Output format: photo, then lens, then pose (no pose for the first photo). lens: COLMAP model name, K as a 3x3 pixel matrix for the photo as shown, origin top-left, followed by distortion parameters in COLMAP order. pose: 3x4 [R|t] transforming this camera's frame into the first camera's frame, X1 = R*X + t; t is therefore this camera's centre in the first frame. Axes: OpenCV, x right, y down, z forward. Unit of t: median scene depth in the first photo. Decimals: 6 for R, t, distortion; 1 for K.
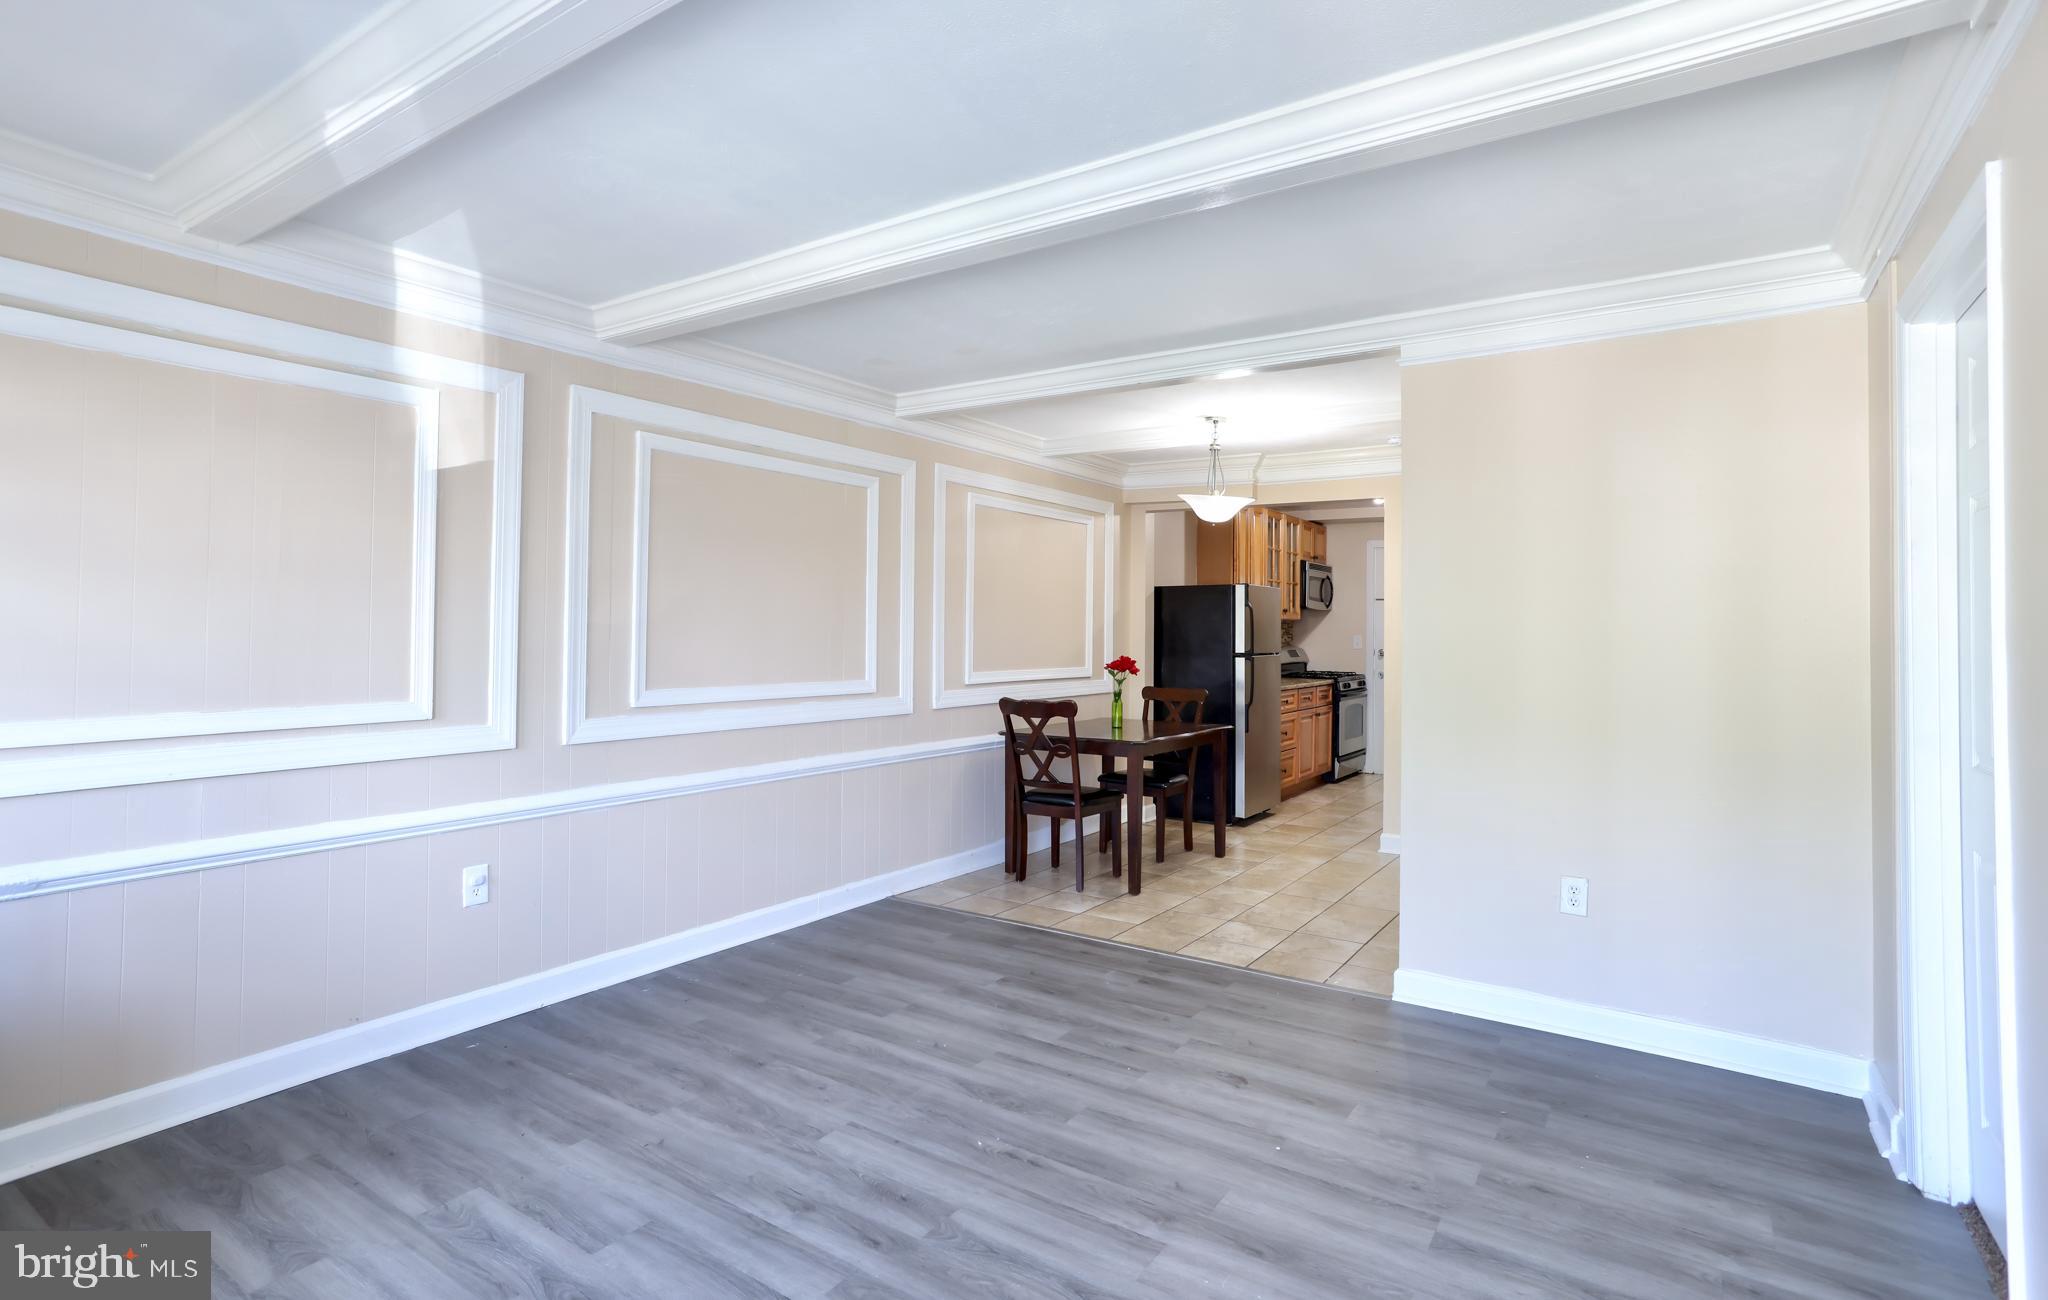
lens RADIAL K [[1018.9, 0, 983.2], [0, 1018.9, 607.2], [0, 0, 1]] dist [-0.044616, 0.036712]
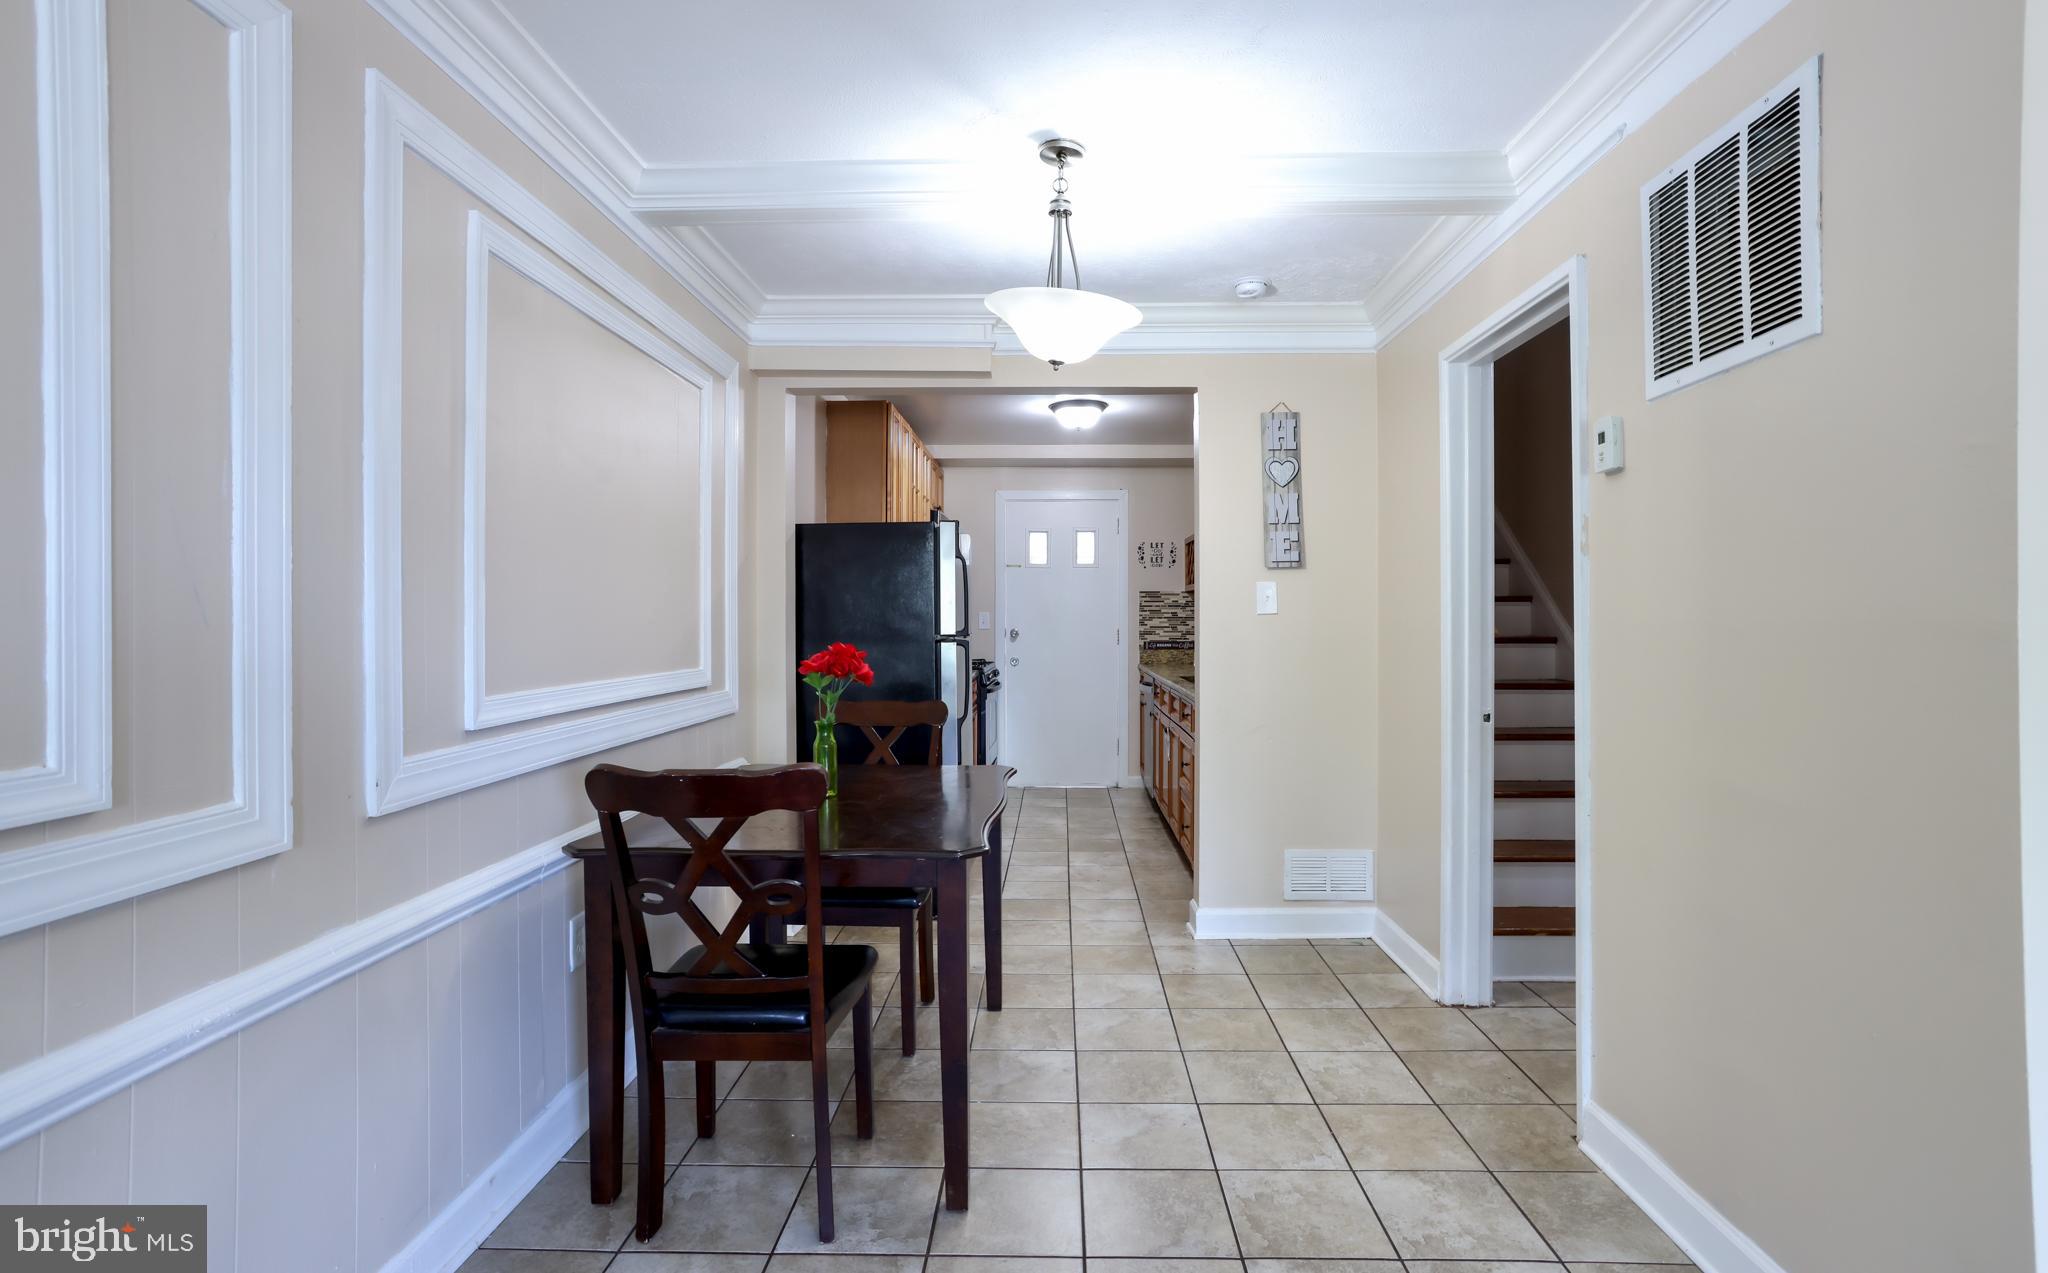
lens RADIAL K [[992.7, 0, 1036.8], [0, 992.7, 613.8], [0, 0, 1]] dist [-0.001231, 0.000185]
pose [[0.828211, -0.009023, 0.560344, -0.060831], [-0.001459, 0.999832, 0.018256, 0.034394], [-0.560415, -0.015937, 0.828059, 0.762622]]
